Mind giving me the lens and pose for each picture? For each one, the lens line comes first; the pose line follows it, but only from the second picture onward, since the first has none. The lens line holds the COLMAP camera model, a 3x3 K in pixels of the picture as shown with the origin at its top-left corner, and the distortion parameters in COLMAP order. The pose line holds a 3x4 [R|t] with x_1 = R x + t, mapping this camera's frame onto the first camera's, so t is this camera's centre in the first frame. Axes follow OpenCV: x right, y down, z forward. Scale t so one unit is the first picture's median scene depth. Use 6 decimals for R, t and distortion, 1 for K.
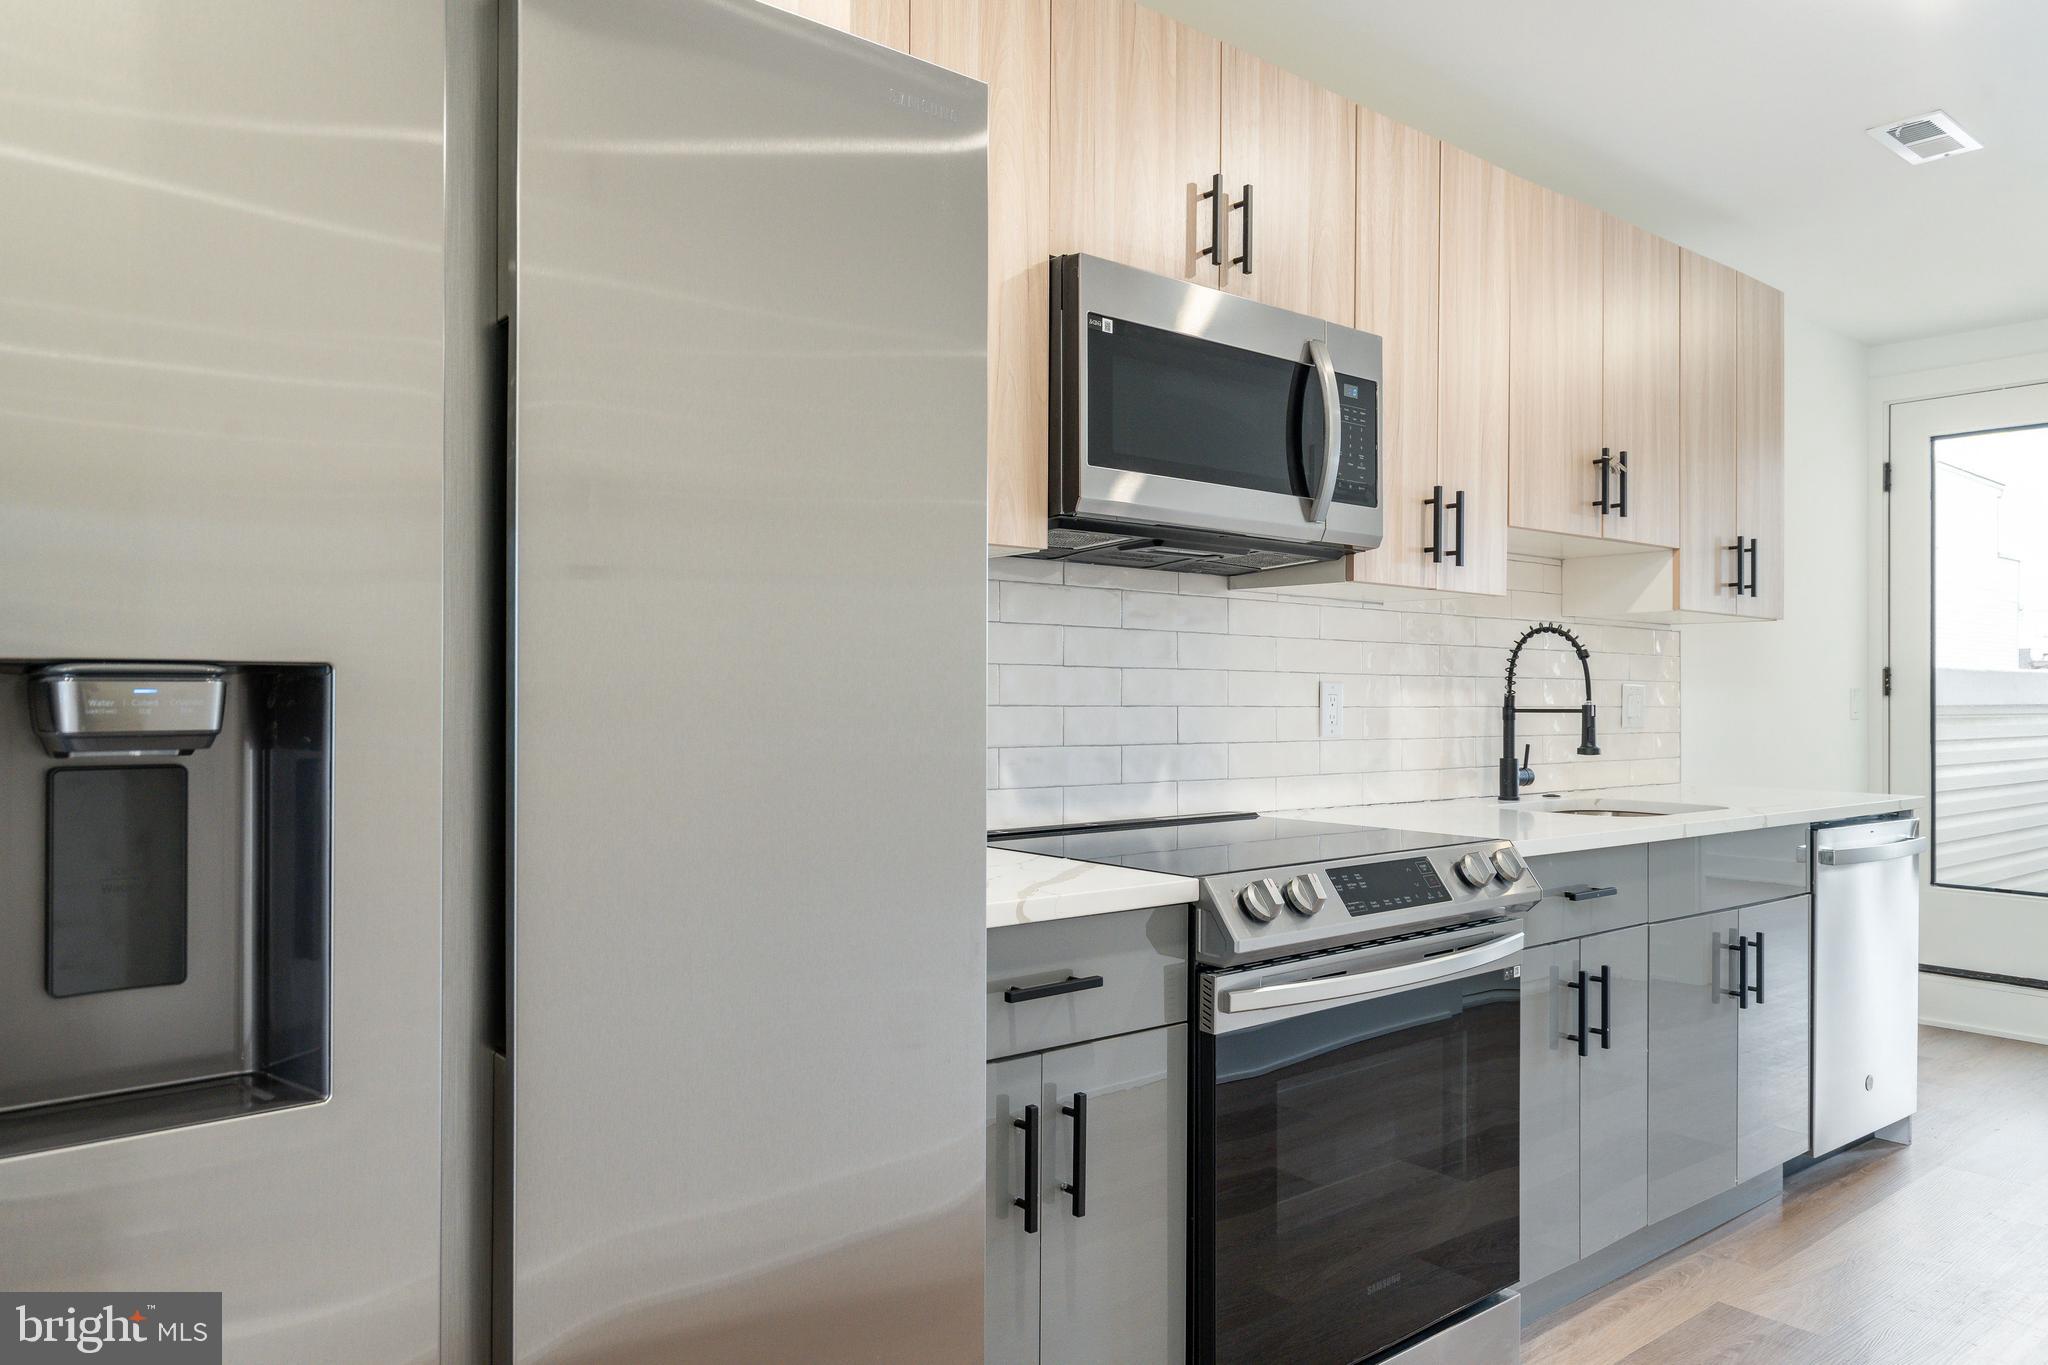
lens RADIAL K [[1376.2, 0, 1017.5], [0, 1376.2, 683.5], [0, 0, 1]] dist [-0.007993, 0.011655]
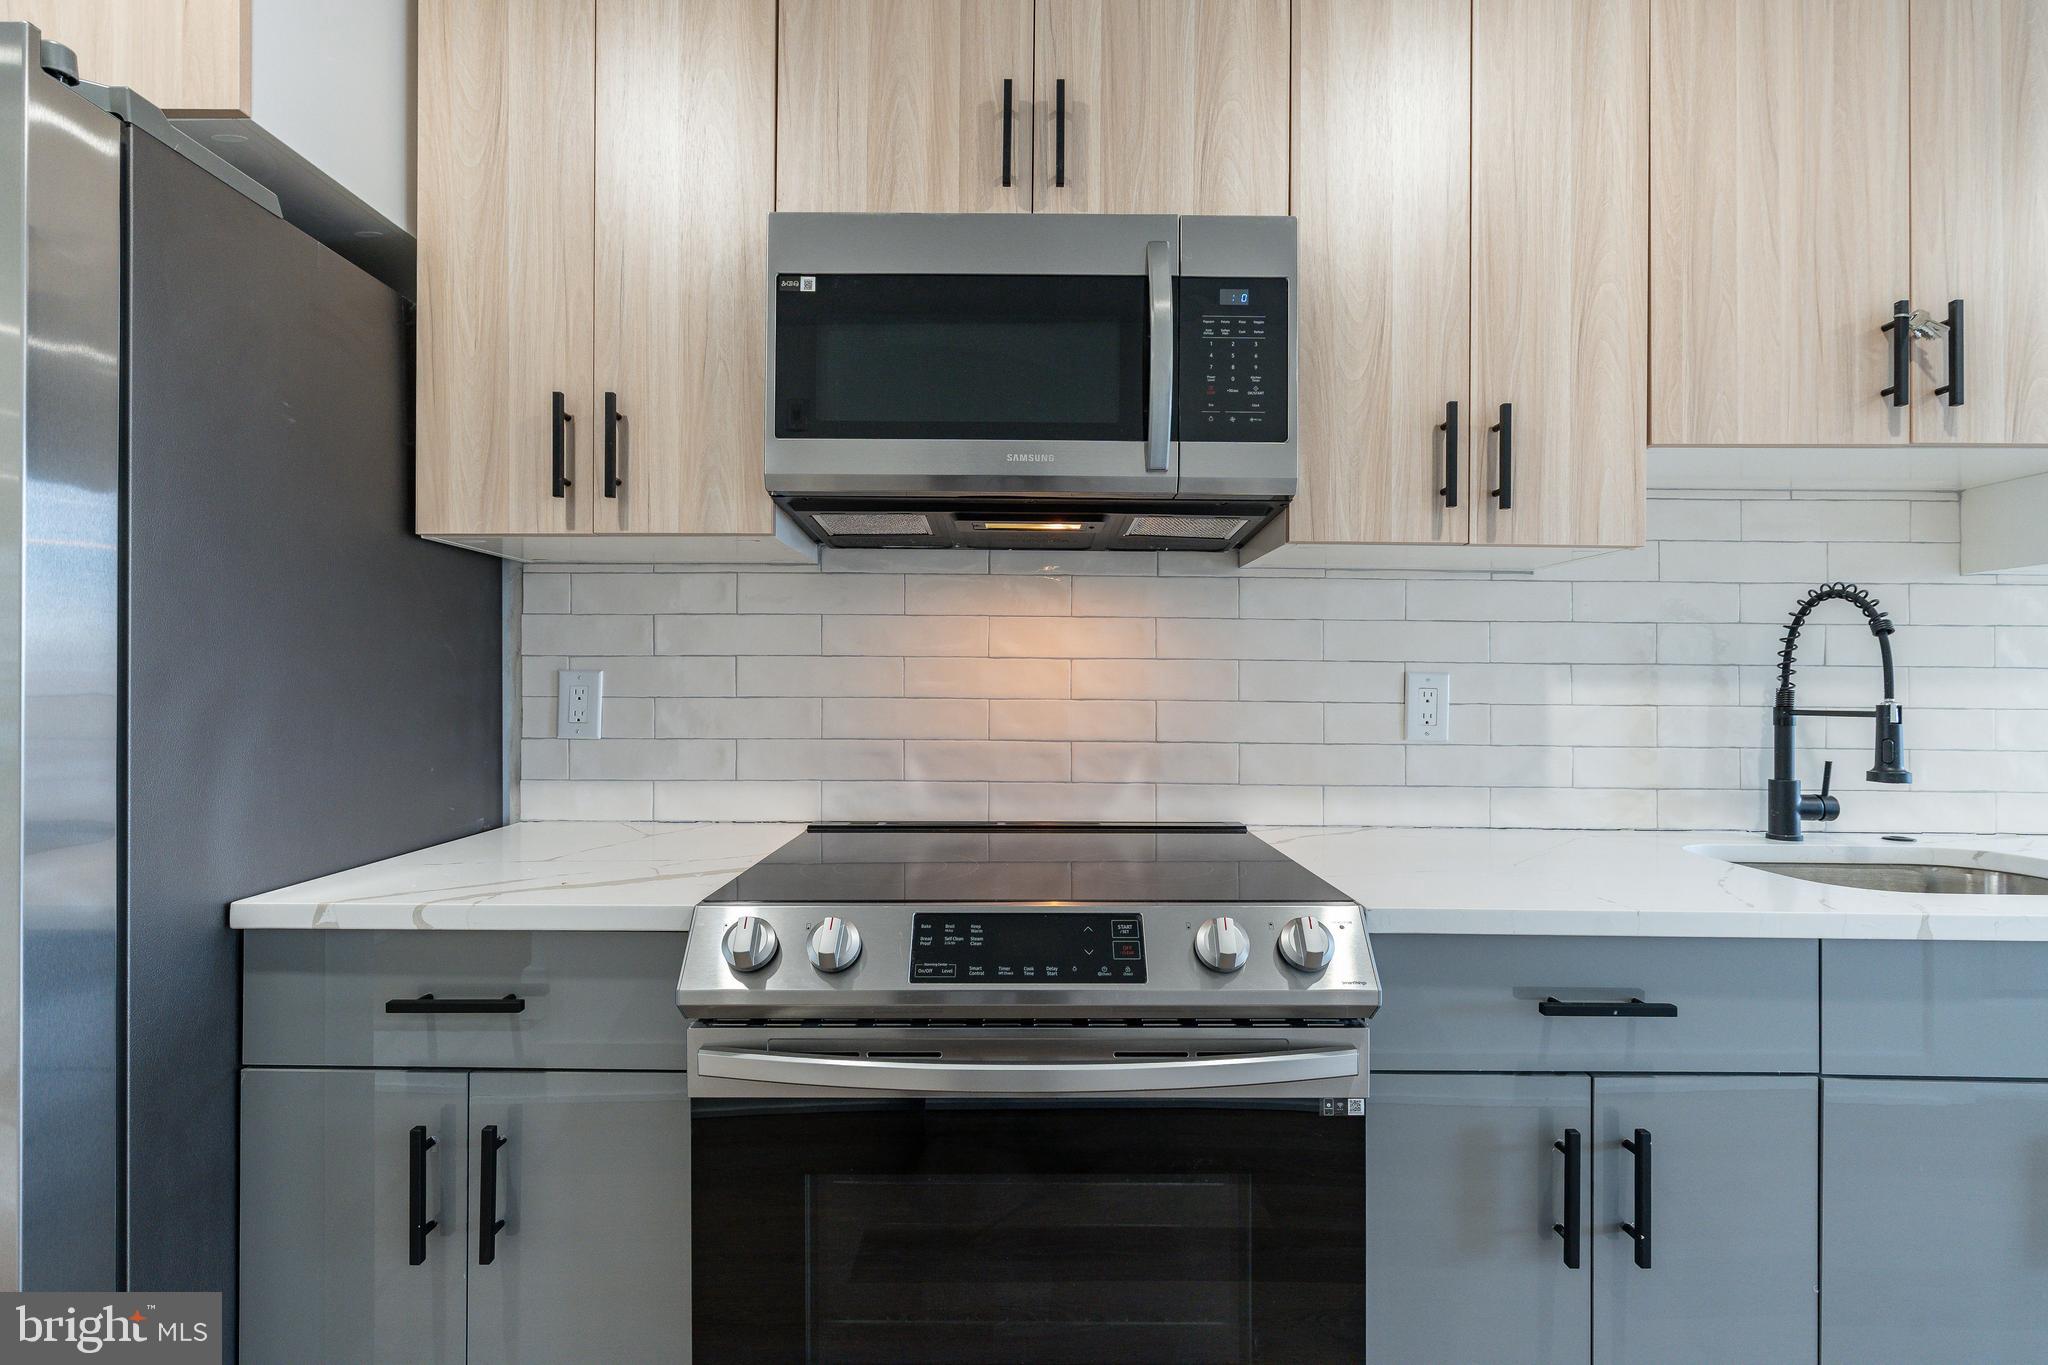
lens RADIAL K [[977.4, 0, 1024.0], [0, 977.4, 682.5], [0, 0, 1]] dist [-0.005948, 0.000874]
pose [[0.777366, 0.000605, -0.629048, 0.466220], [0.002650, 0.999988, 0.004236, 0.002057], [0.629043, -0.004960, 0.777355, 0.465401]]
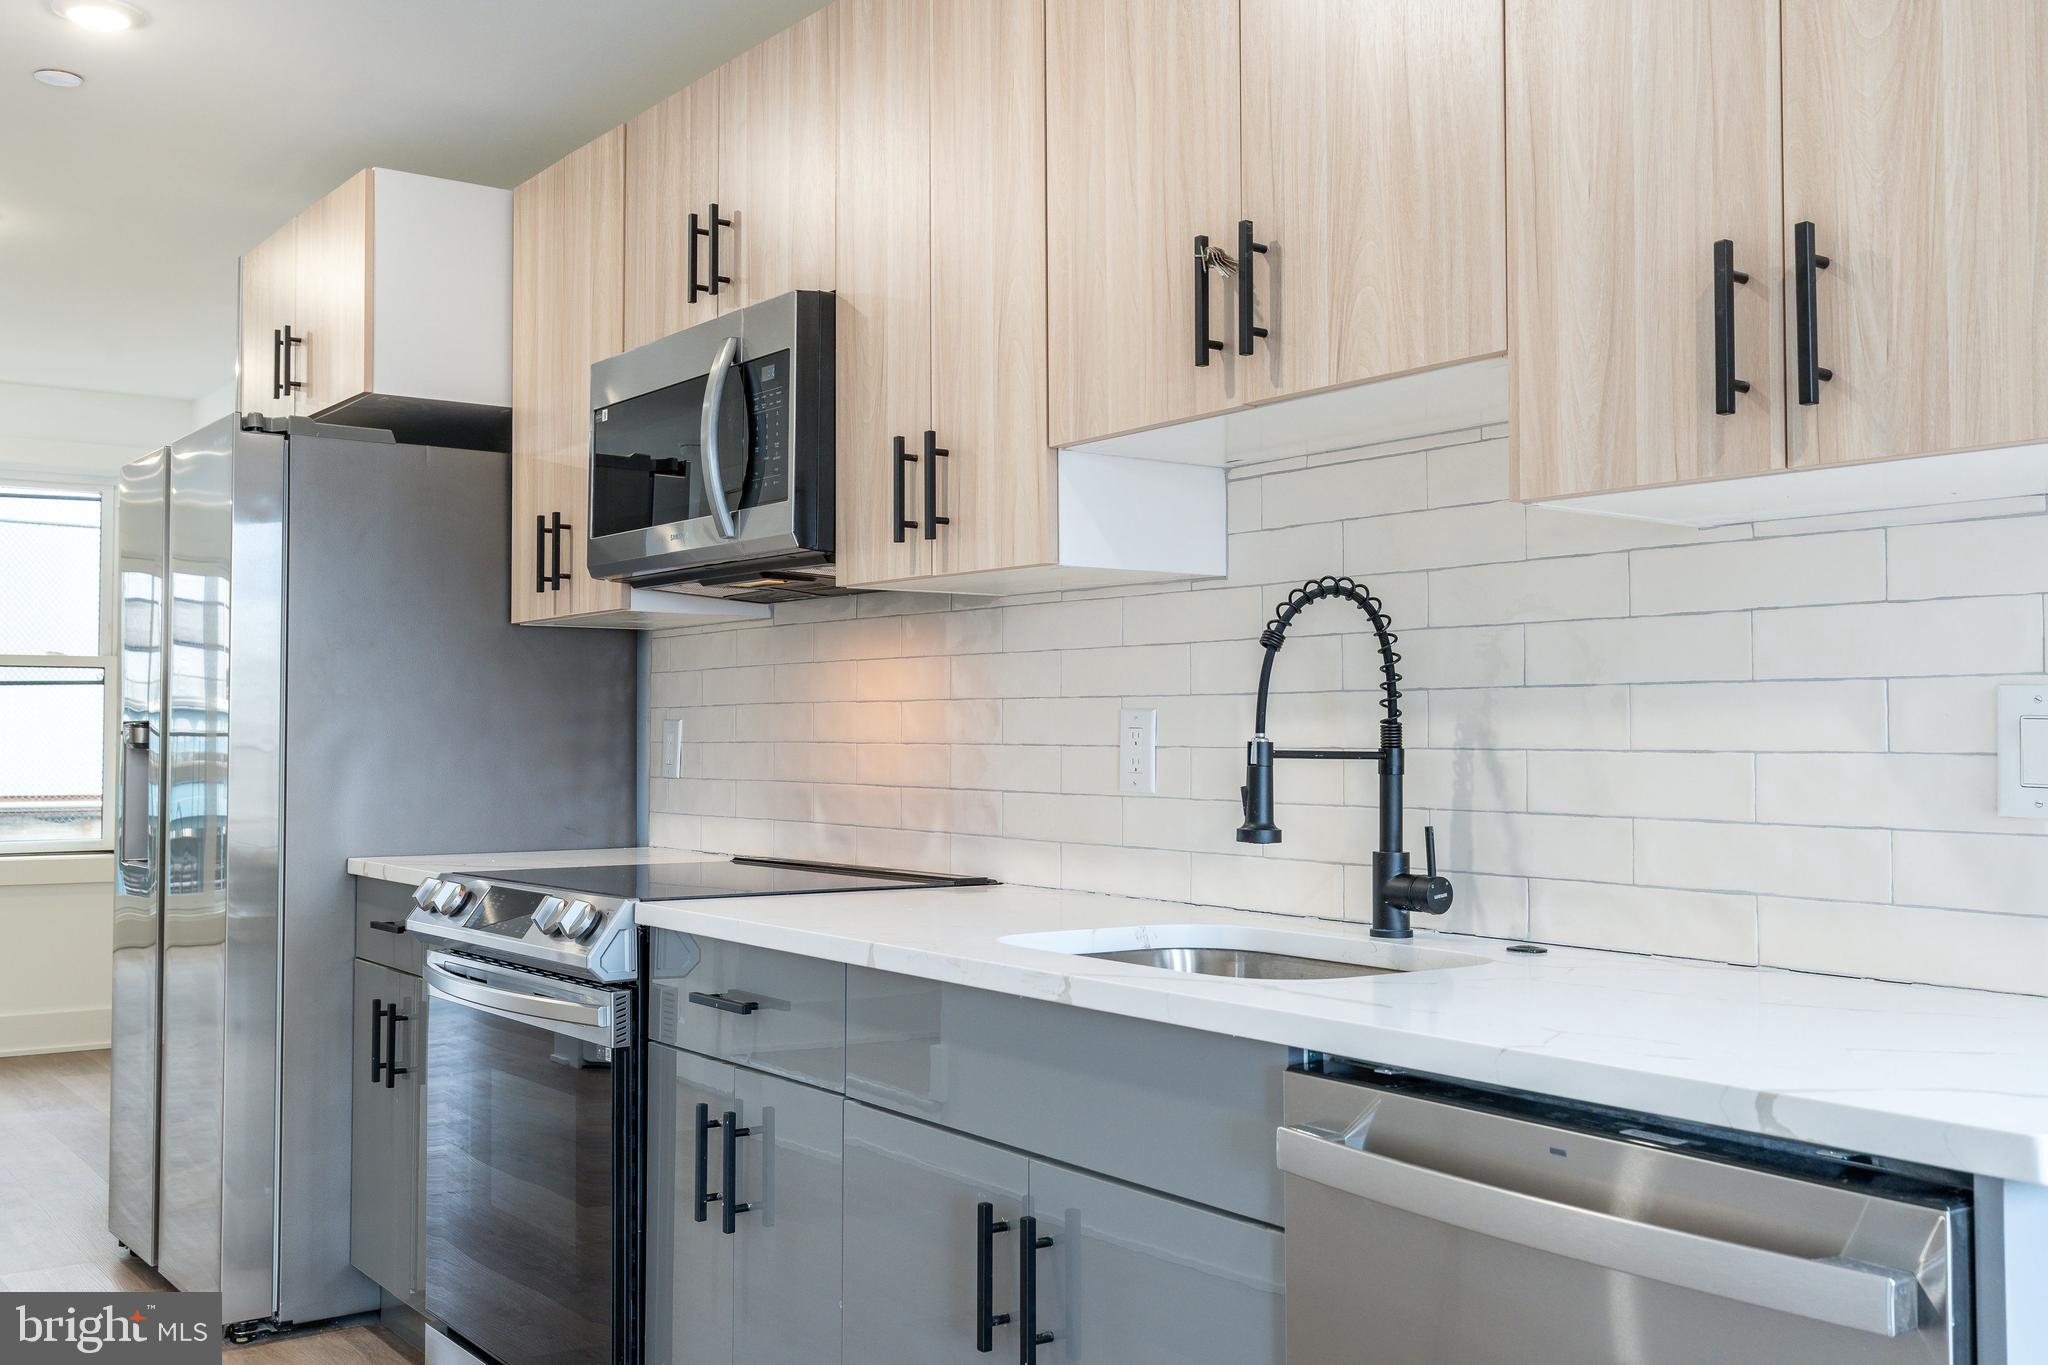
lens RADIAL K [[1969.0, 0, 1019.2], [0, 1969.0, 677.0], [0, 0, 1]] dist [-0.008756, 0.000000]
pose [[-0.051421, -0.036656, -0.998004, 1.358750], [0.008098, 0.999278, -0.037120, 0.021423], [0.998644, -0.009991, -0.051087, 1.141770]]
